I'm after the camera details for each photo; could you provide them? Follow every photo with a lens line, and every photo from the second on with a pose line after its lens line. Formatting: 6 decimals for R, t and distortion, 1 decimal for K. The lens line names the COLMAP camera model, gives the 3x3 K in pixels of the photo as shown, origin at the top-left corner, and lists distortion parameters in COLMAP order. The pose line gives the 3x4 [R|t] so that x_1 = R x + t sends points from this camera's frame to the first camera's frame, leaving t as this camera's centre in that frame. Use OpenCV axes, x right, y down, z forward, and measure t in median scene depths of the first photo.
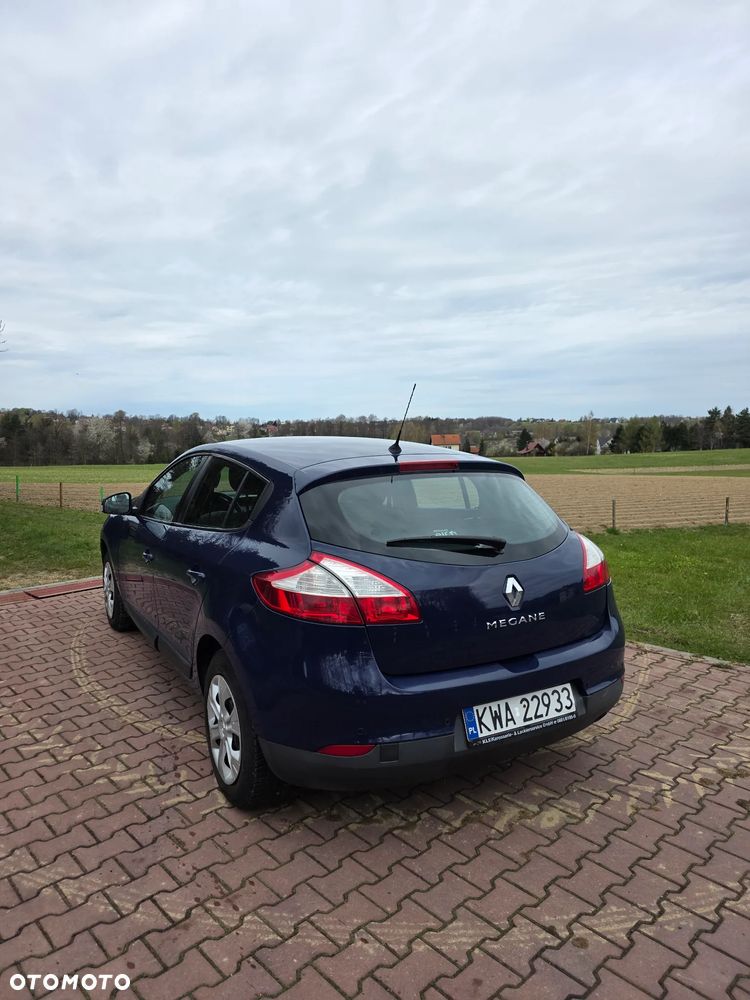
lens RADIAL K [[680.7, 0, 361.5], [0, 680.7, 502.4], [0, 0, 1]] dist [0.075824, -0.078995]
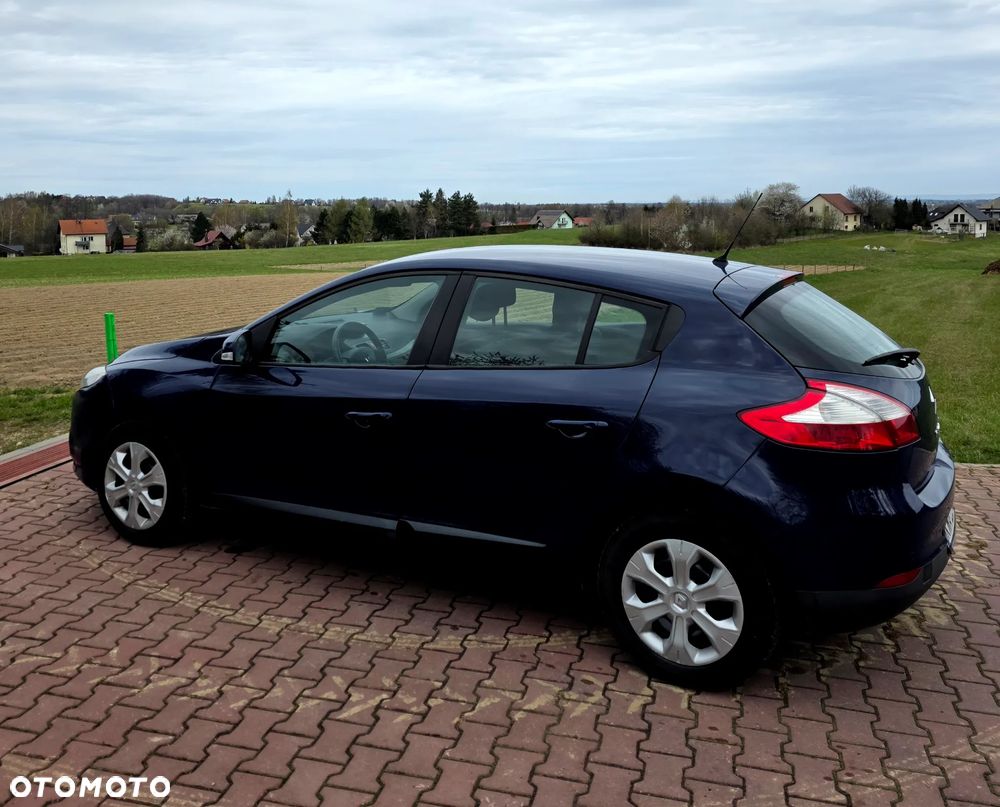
lens RADIAL K [[901.9, 0, 502.5], [0, 901.9, 265.5], [0, 0, 1]] dist [0.077904, -0.077911]
pose [[0.841011, -0.028101, 0.540288, -0.772242], [0.054104, 0.998012, -0.032312, -0.045816], [-0.538306, 0.056407, 0.840859, 0.121686]]
